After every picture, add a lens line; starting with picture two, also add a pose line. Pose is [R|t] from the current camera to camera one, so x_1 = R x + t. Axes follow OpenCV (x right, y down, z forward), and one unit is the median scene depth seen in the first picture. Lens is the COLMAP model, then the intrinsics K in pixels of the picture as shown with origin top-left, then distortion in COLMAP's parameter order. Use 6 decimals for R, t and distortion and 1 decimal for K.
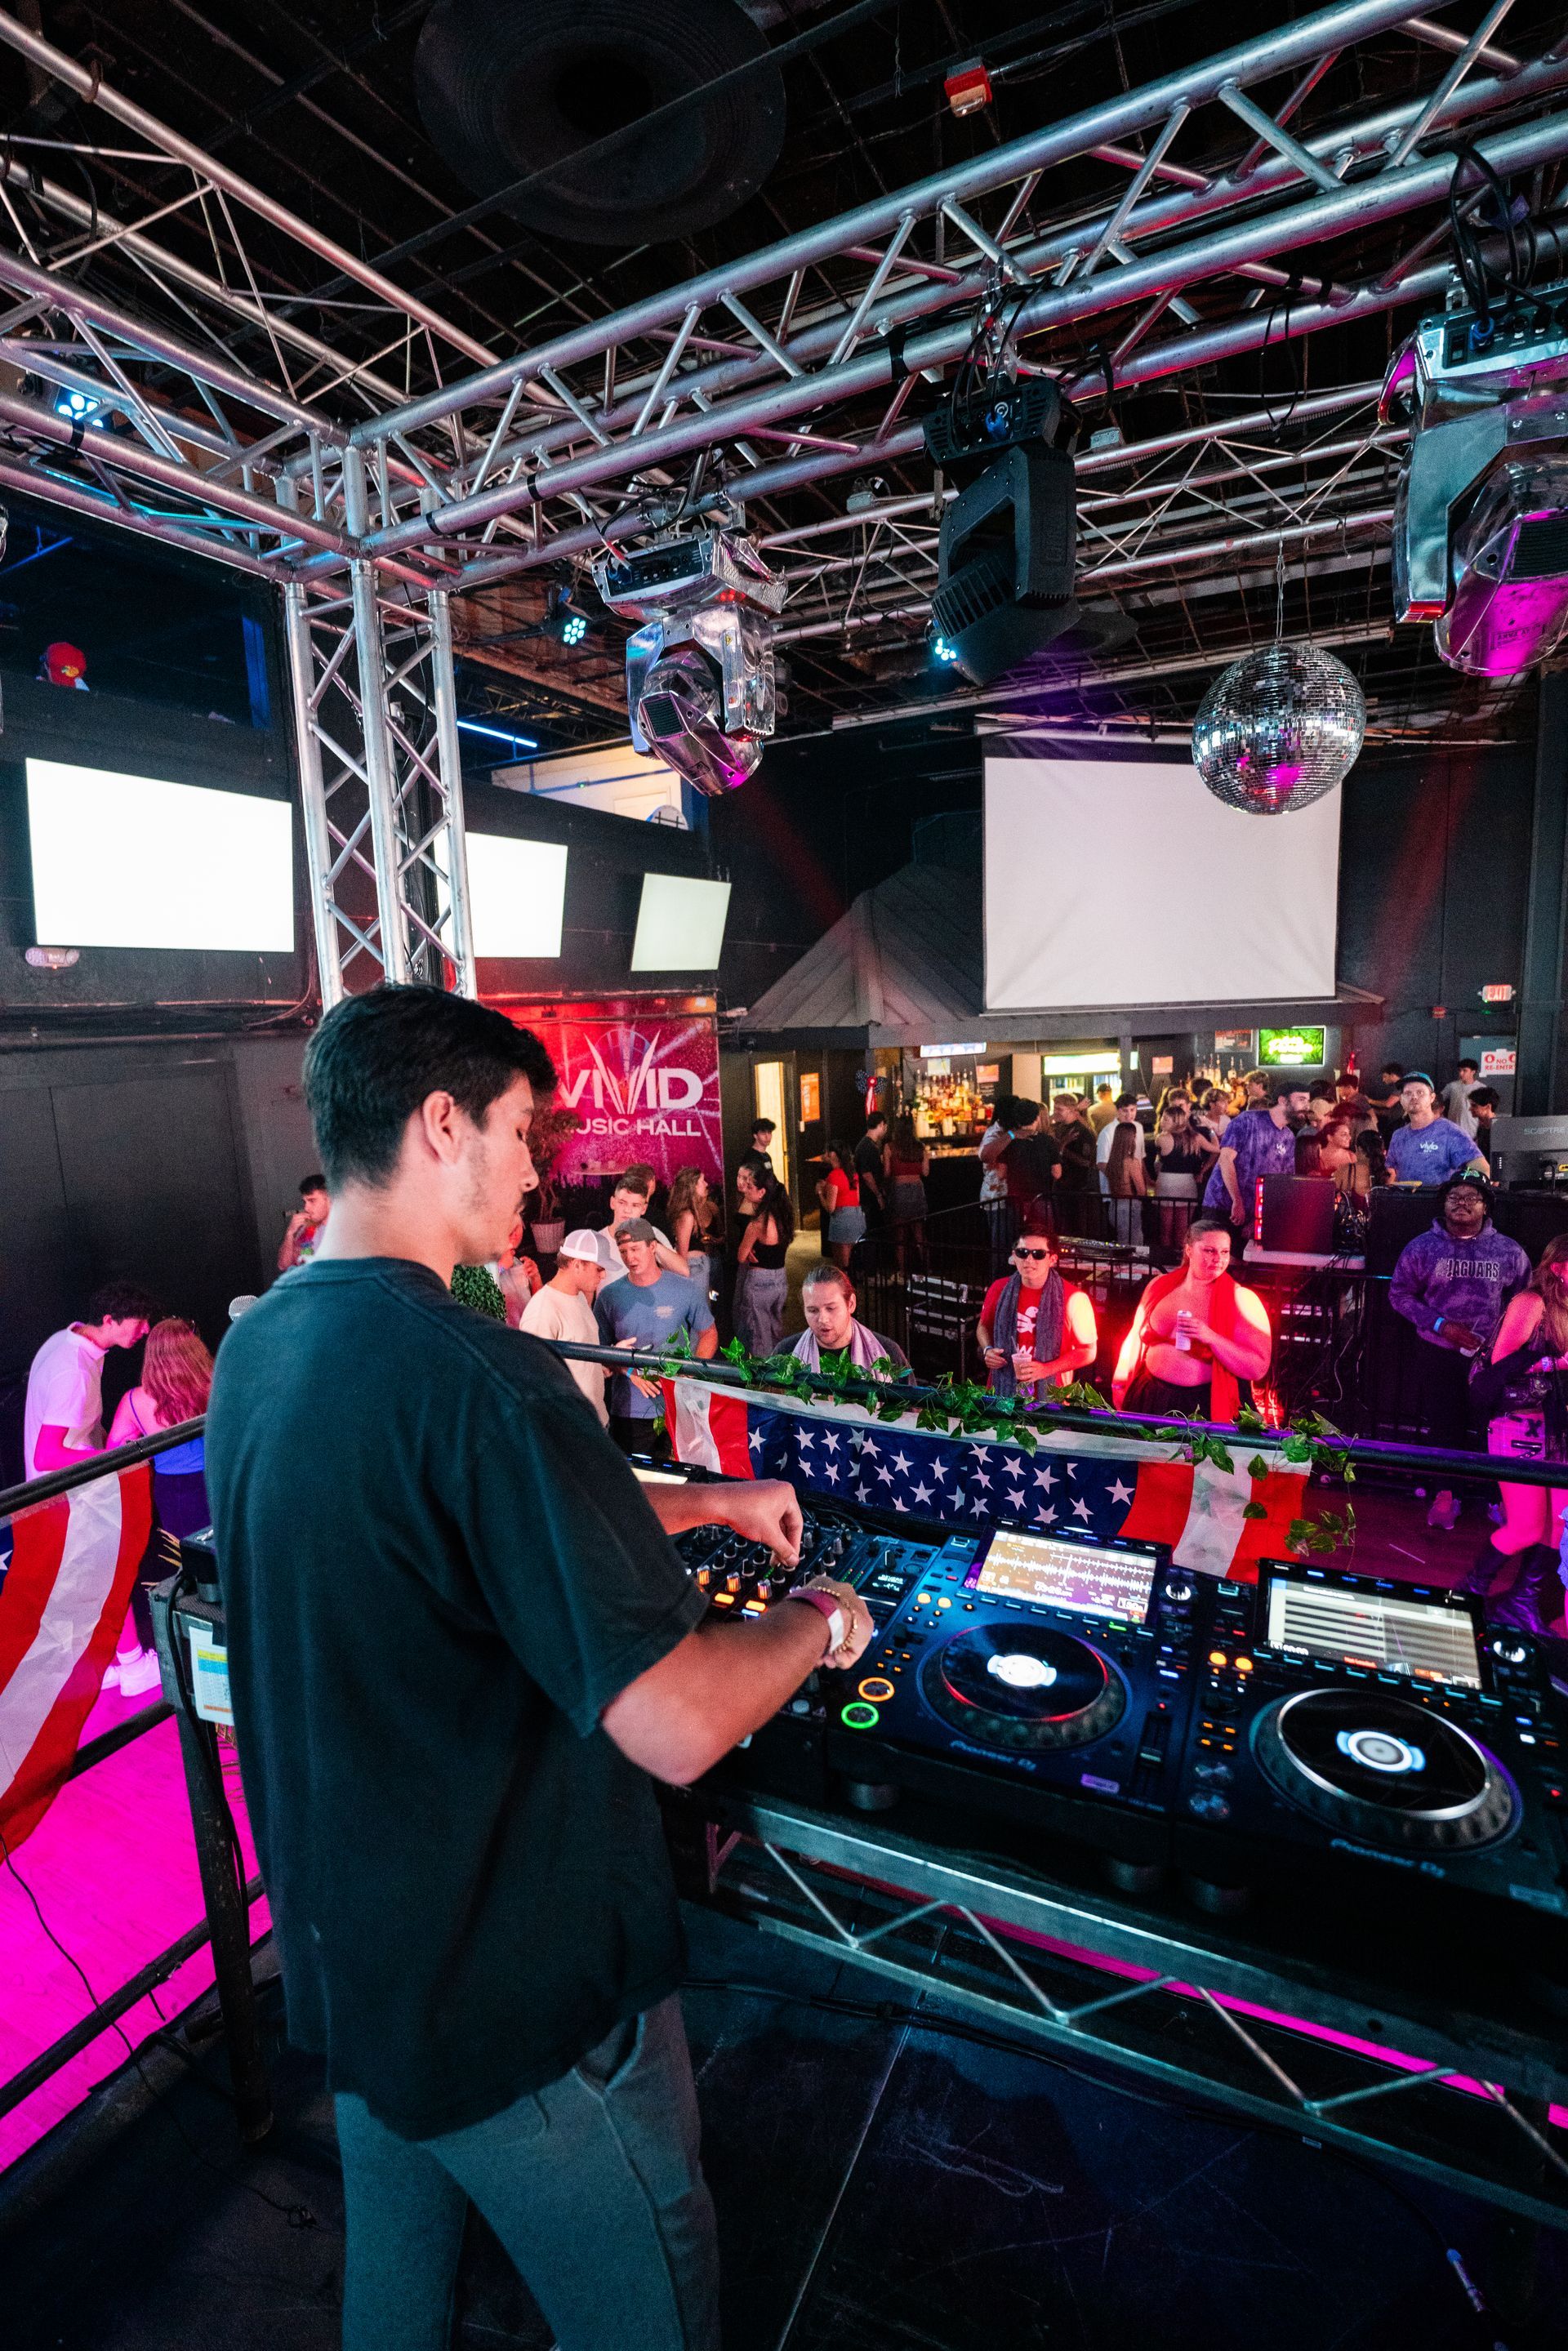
lens RADIAL K [[1069.5, 0, 768.2], [0, 1069.5, 1185.0], [0, 0, 1]] dist [-0.010846, -0.007529]
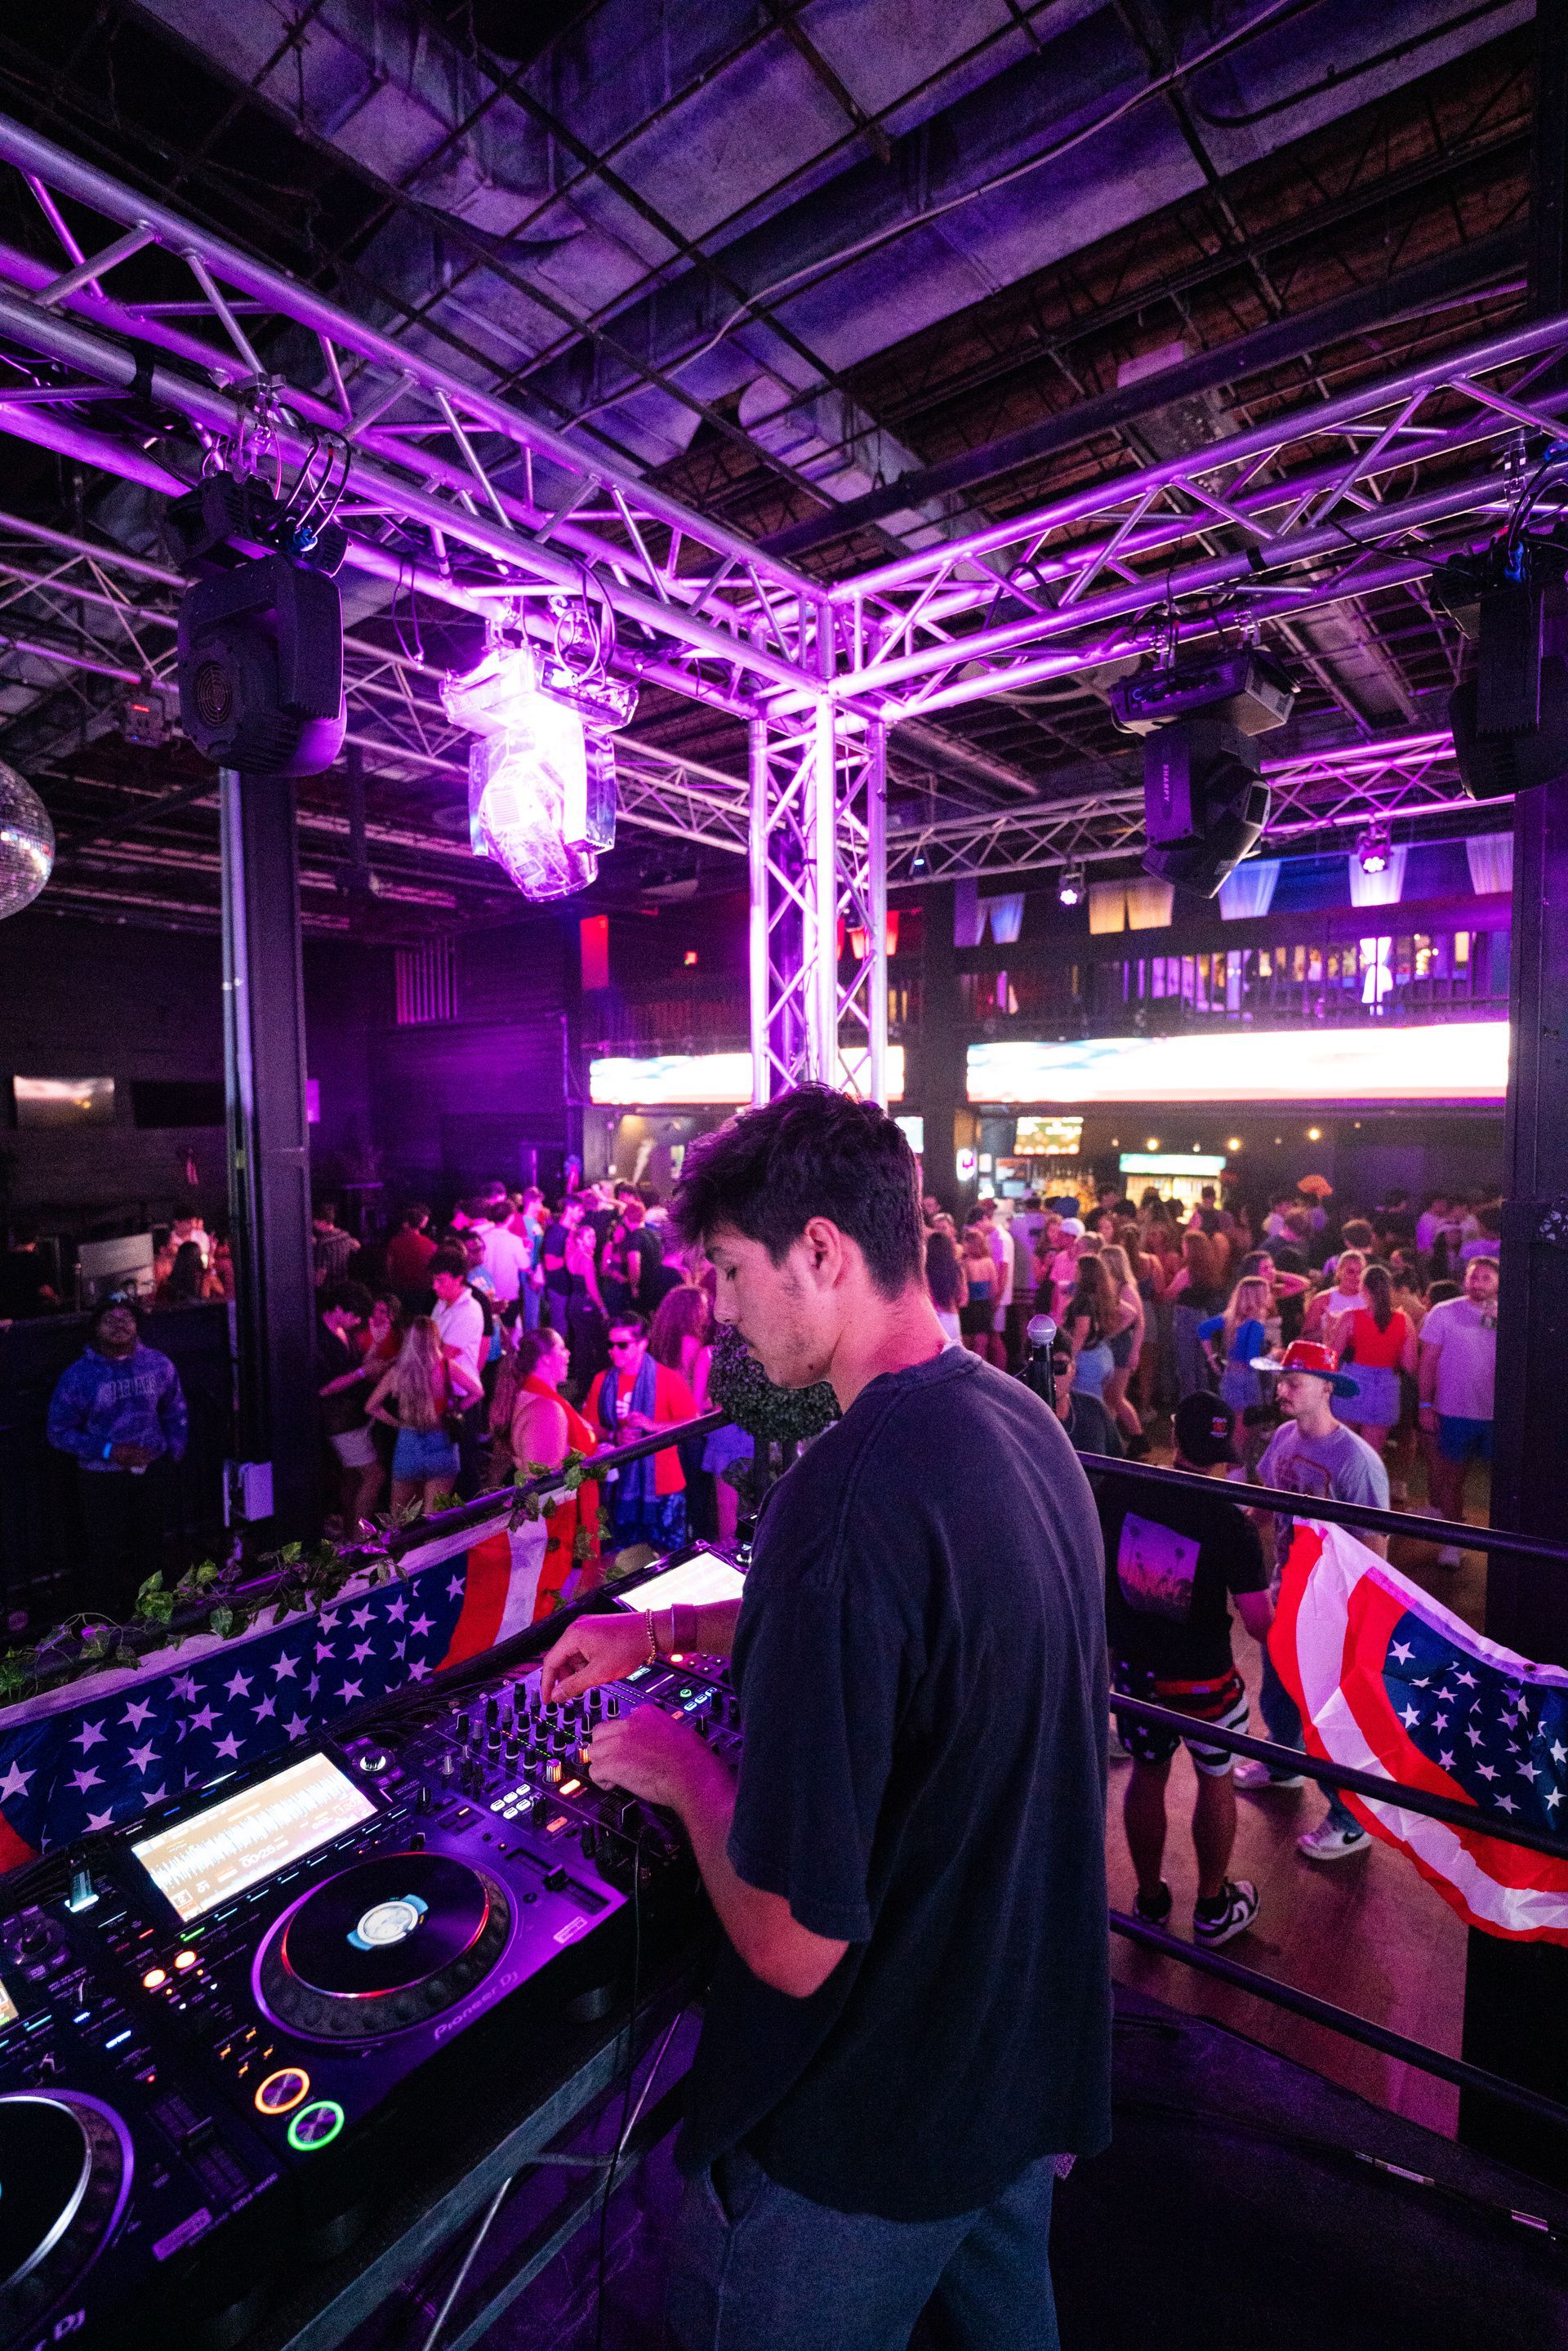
lens RADIAL K [[1085.0, 0, 770.5], [0, 1085.0, 1174.4], [0, 0, 1]] dist [-0.014165, -0.000137]
pose [[0.195832, -0.025991, 0.980293, -0.432130], [0.159697, 0.987149, -0.005729, -0.037197], [-0.967547, 0.157672, 0.197466, 0.293487]]
